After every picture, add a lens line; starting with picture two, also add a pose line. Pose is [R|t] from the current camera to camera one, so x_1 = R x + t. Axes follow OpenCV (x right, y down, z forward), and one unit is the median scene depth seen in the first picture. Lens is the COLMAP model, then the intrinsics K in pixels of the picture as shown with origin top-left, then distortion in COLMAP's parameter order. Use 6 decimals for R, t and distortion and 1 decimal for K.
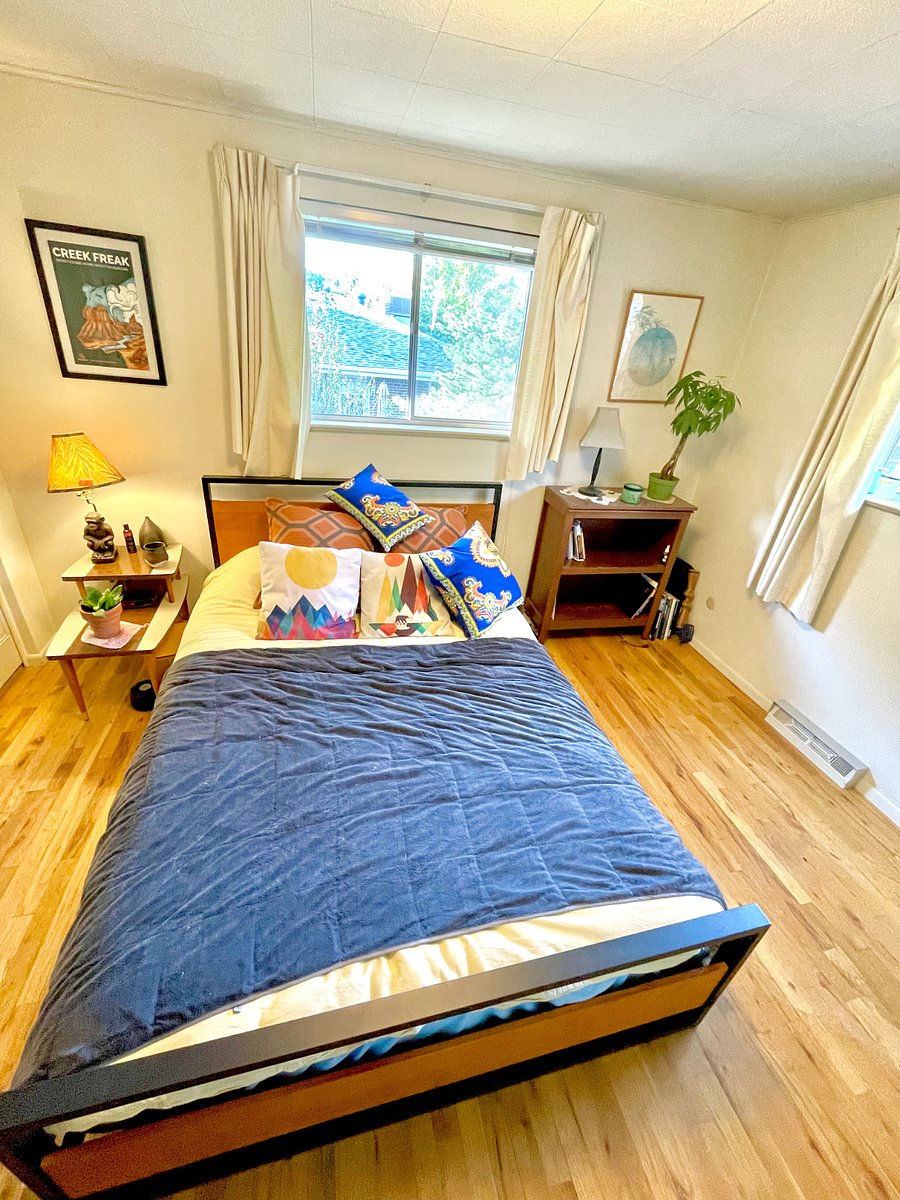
lens RADIAL K [[486.7, 0, 452.9], [0, 486.7, 596.4], [0, 0, 1]] dist [-0.001201, -0.000843]
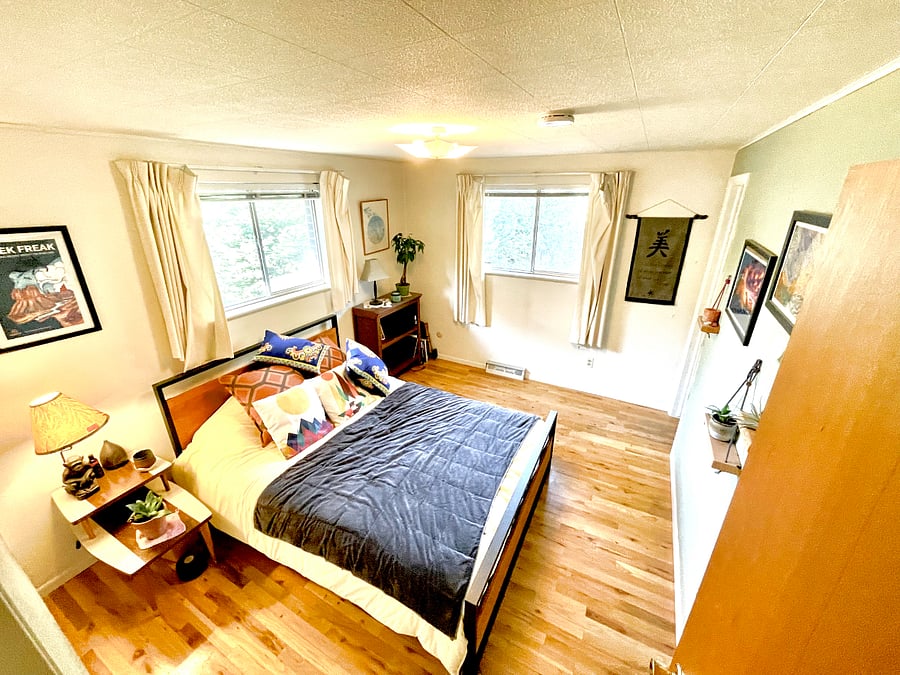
lens RADIAL K [[365.0, 0, 447.8], [0, 365.0, 335.6], [0, 0, 1]] dist [-0.001201, -0.000843]
pose [[0.662964, -0.363882, 0.654269, -0.611615], [0.411060, 0.907340, 0.088109, -0.142373], [-0.625706, 0.210531, 0.751112, -0.224976]]
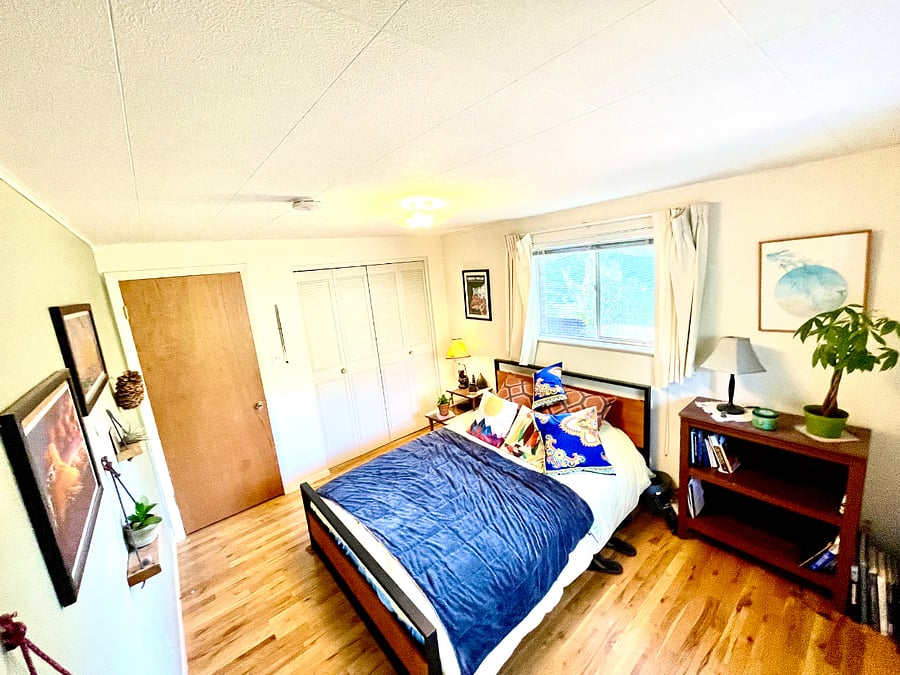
lens RADIAL K [[365.0, 0, 445.5], [0, 365.0, 333.9], [0, 0, 1]] dist [-0.001201, -0.000843]
pose [[0.420277, 0.038394, -0.906583, 0.937590], [-0.307631, 0.945963, -0.102551, -0.119674], [0.853657, 0.321993, 0.409377, 0.092878]]
